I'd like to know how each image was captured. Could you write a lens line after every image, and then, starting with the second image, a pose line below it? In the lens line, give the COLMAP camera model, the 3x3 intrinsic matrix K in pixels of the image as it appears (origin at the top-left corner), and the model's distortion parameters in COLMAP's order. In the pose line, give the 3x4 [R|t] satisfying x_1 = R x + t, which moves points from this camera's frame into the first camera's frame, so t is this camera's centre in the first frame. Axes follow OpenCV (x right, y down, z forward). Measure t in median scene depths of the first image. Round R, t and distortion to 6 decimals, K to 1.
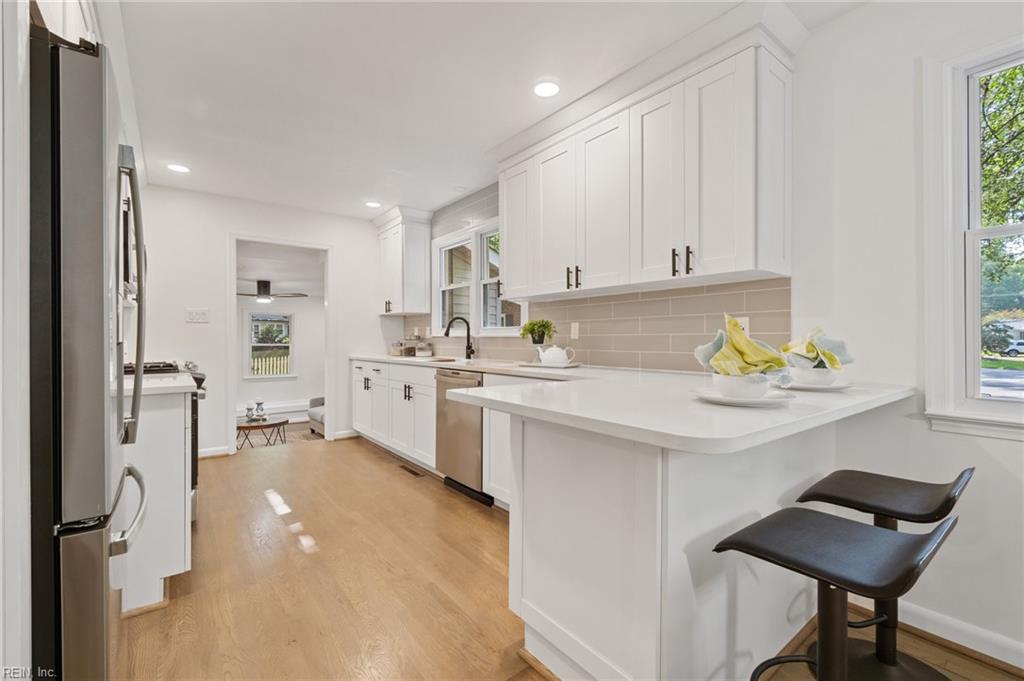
lens RADIAL K [[440.2, 0, 504.8], [0, 440.2, 338.3], [0, 0, 1]] dist [-0.000386, 0.000174]
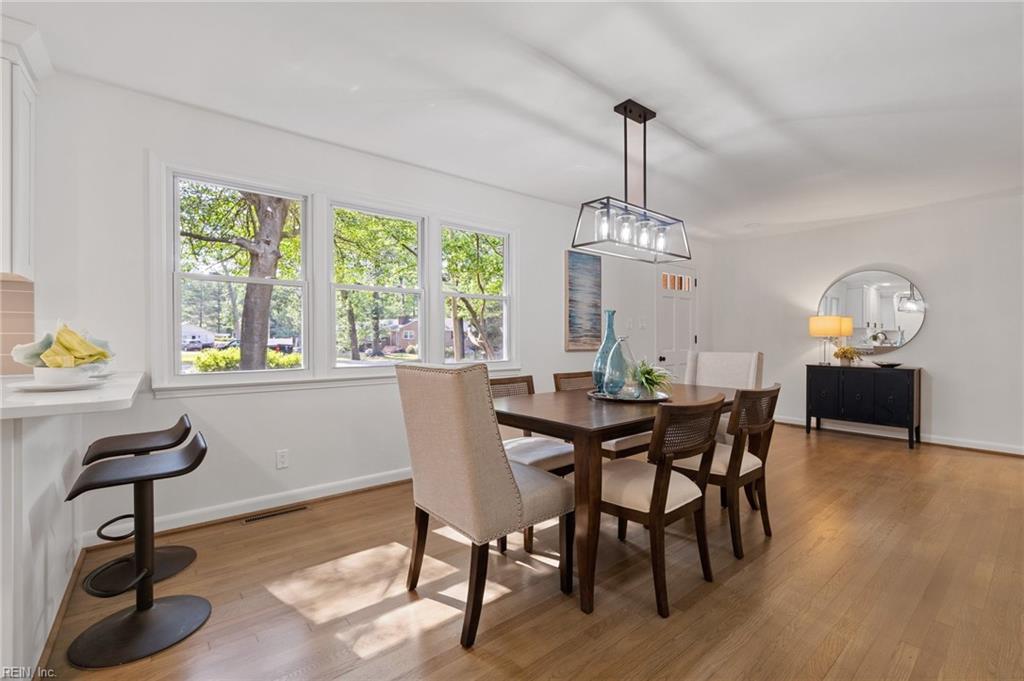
lens RADIAL K [[440.2, 0, 504.8], [0, 440.2, 338.3], [0, 0, 1]] dist [-0.000386, 0.000174]
pose [[-0.013388, 0.003597, 0.999904, -0.594921], [-0.001938, 0.999992, -0.003623, 0.001660], [-0.999908, -0.001986, -0.013381, -0.200338]]
